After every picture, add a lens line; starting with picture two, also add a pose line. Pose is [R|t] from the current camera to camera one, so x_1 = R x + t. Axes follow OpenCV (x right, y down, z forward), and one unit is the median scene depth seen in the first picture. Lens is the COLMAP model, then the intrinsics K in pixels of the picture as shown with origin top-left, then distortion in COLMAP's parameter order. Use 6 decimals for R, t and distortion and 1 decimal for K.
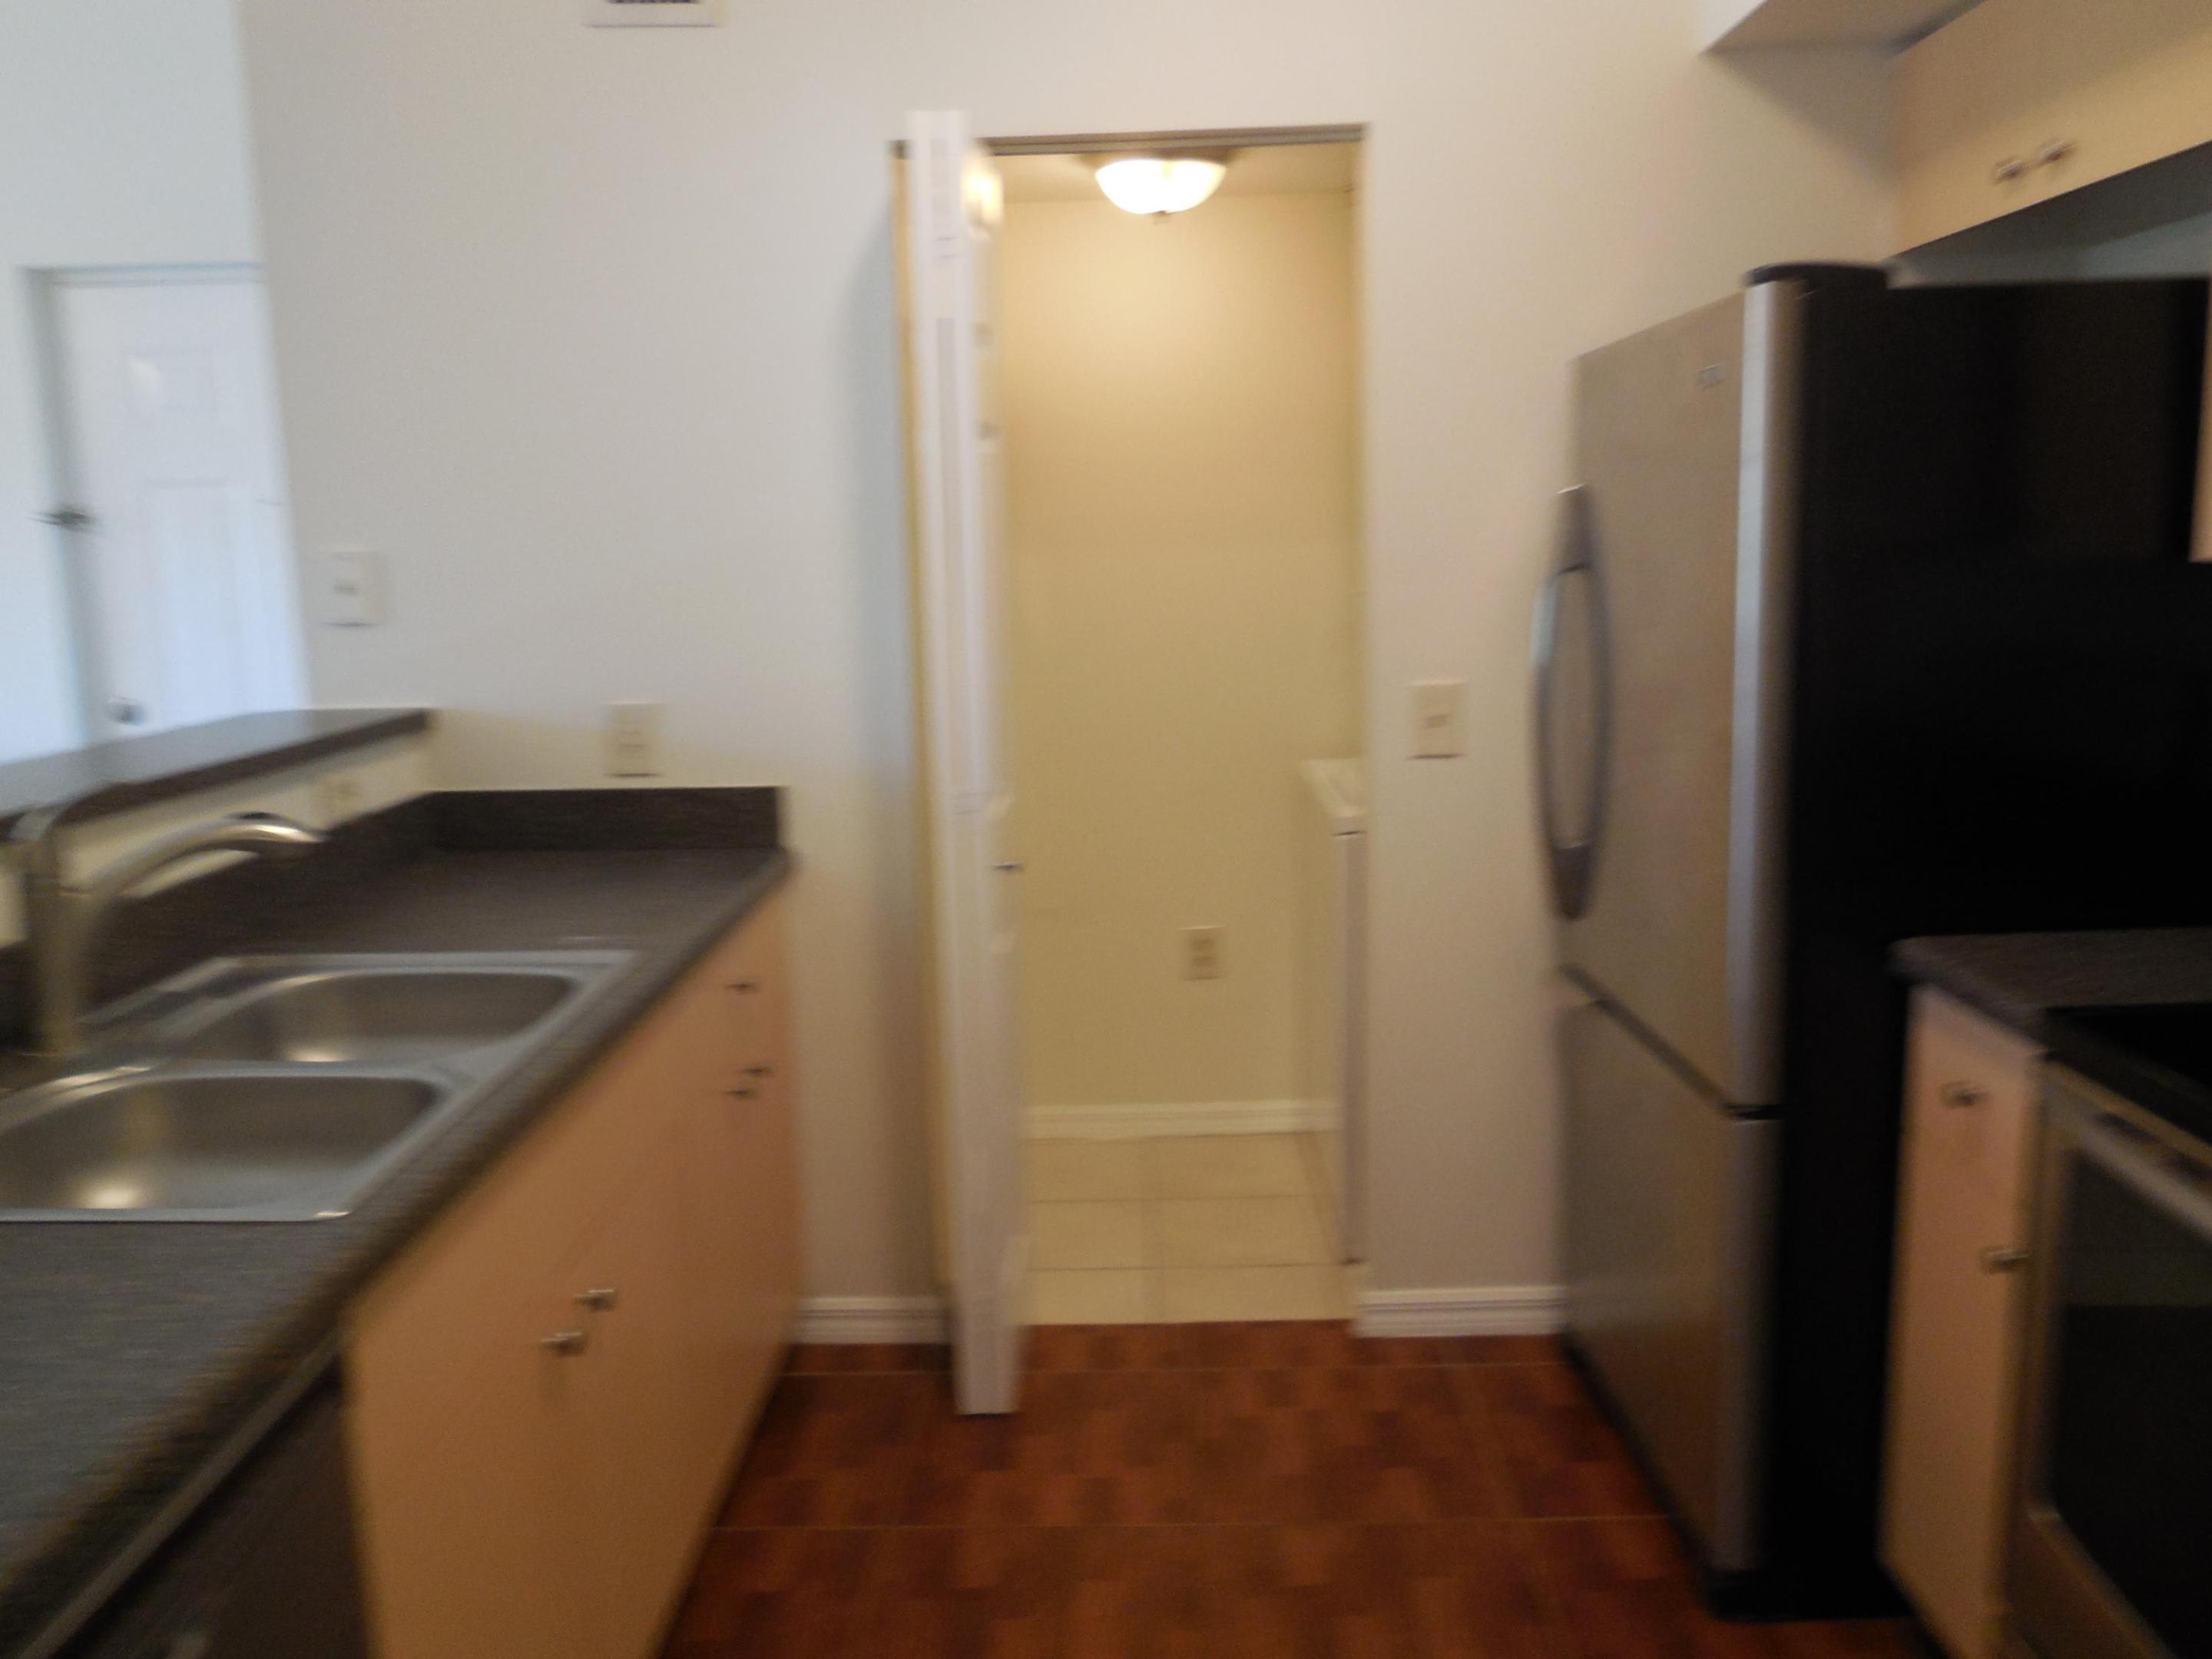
lens RADIAL K [[1643.7, 0, 1106.9], [0, 1643.7, 841.7], [0, 0, 1]] dist [-0.003122, -0.000138]
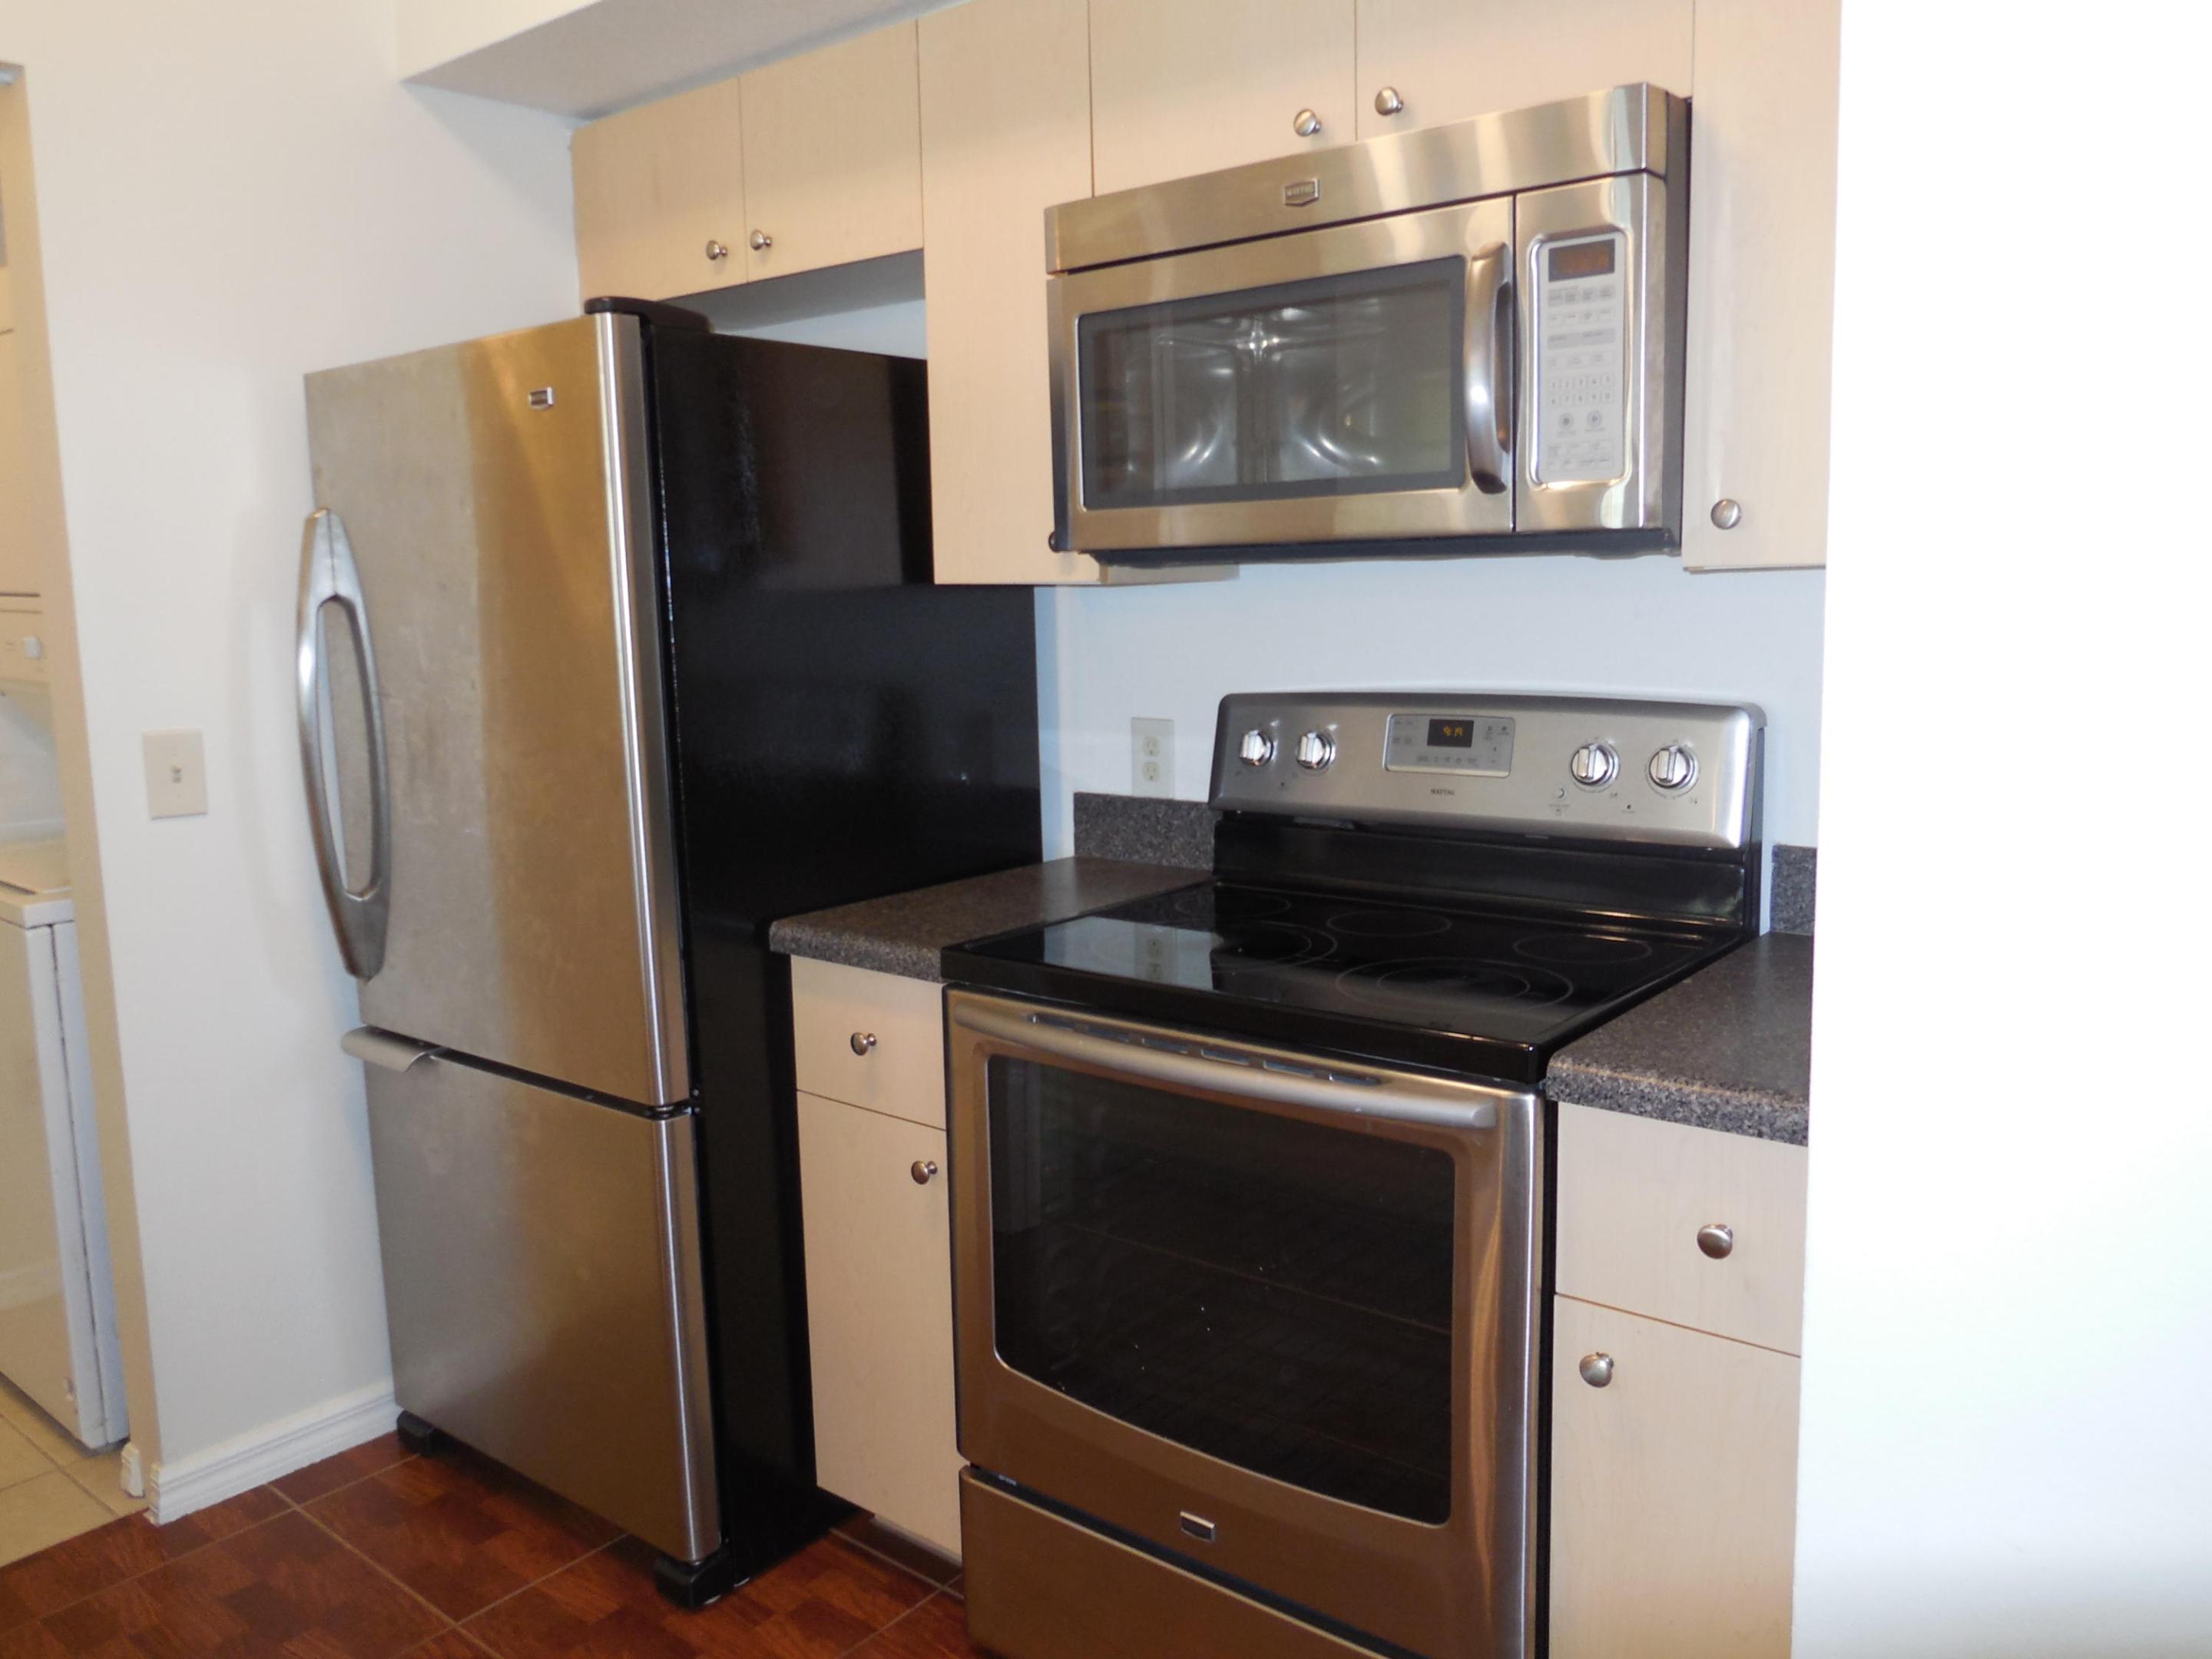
lens RADIAL K [[1648.9, 0, 1143.1], [0, 1648.9, 825.4], [0, 0, 1]] dist [-0.043105, 0.068298]
pose [[0.611013, -0.092731, 0.786171, -0.183881], [0.132825, 0.991045, 0.013665, 0.010586], [-0.780398, 0.096073, 0.617858, 0.092014]]
